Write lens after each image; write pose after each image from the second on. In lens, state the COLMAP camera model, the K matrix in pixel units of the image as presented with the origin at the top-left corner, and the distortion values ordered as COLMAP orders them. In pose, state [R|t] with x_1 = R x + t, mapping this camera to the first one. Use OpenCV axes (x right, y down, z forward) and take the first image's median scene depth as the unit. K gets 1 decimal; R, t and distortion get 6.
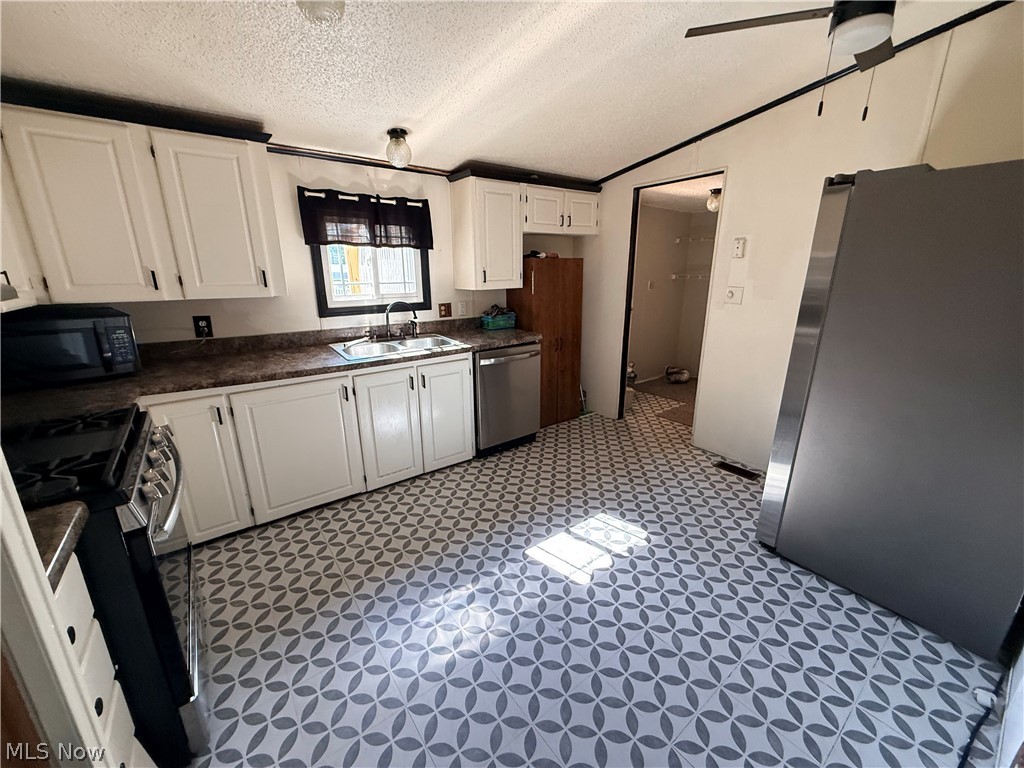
lens RADIAL K [[408.4, 0, 510.3], [0, 408.4, 383.2], [0, 0, 1]] dist [0.001824, 0.000061]
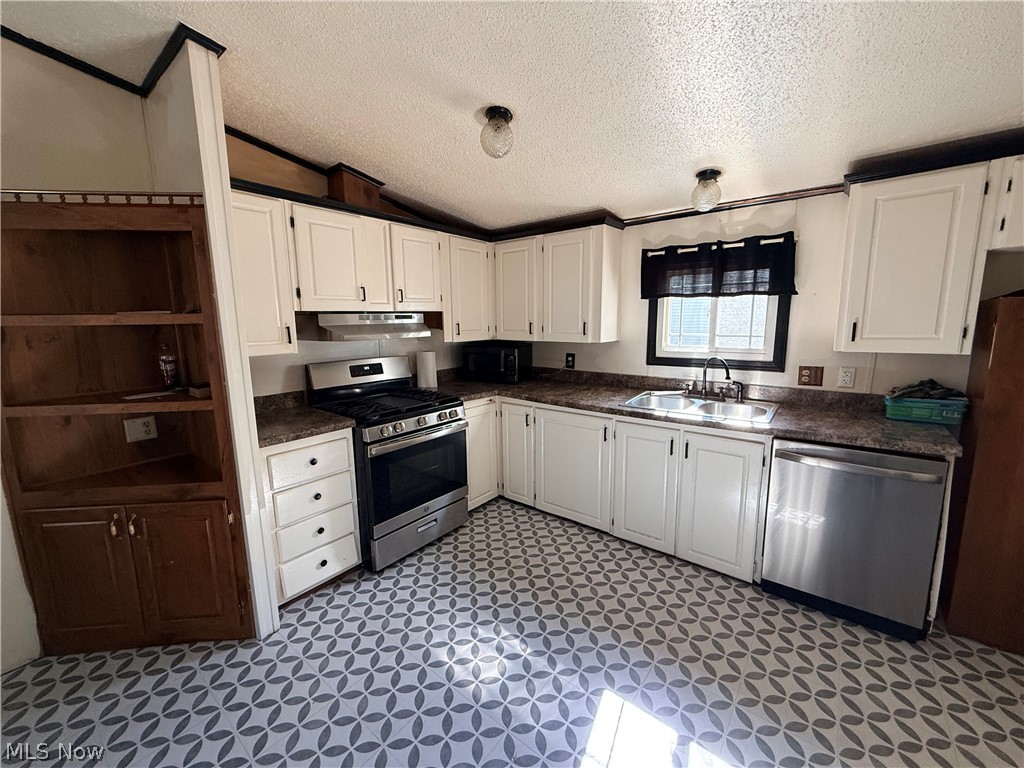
lens RADIAL K [[408.4, 0, 510.3], [0, 408.4, 383.2], [0, 0, 1]] dist [0.001824, 0.000061]
pose [[0.247736, 0.151238, -0.956950, 0.534385], [-0.250437, 0.964166, 0.087545, -0.132320], [0.935900, 0.217968, 0.276735, 0.427350]]
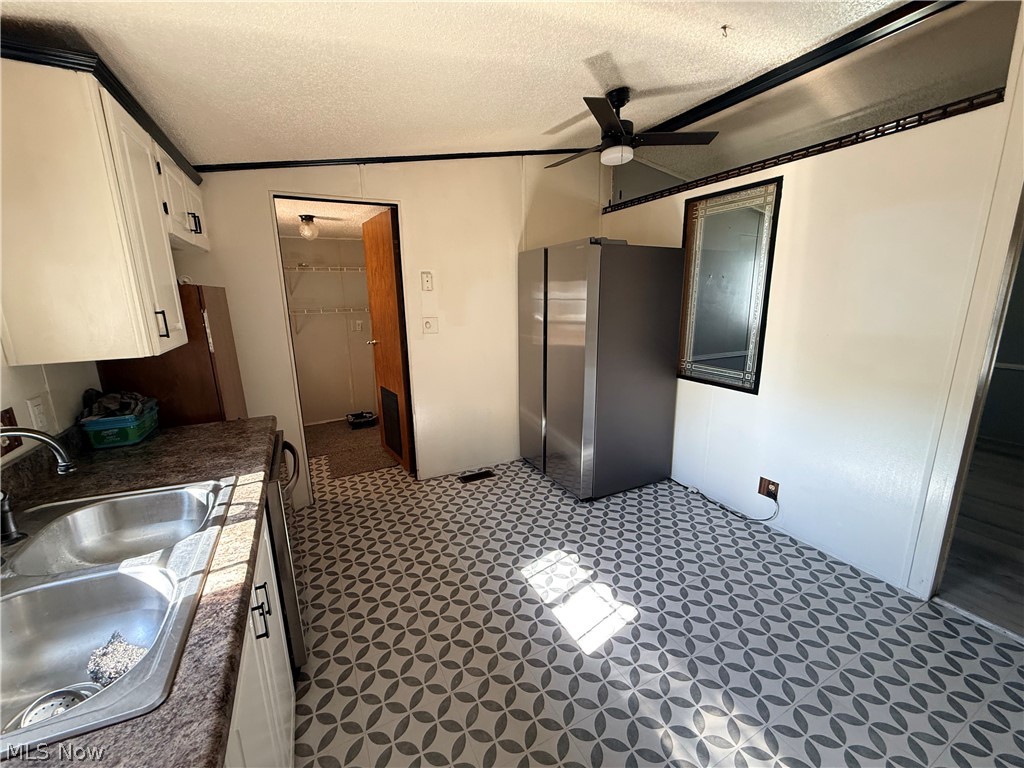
lens RADIAL K [[408.4, 0, 510.3], [0, 408.4, 383.2], [0, 0, 1]] dist [0.001824, 0.000061]
pose [[0.172242, -0.203439, 0.963818, -0.541519], [0.282371, 0.947577, 0.149549, -0.202313], [-0.943716, 0.246396, 0.220657, 0.714132]]
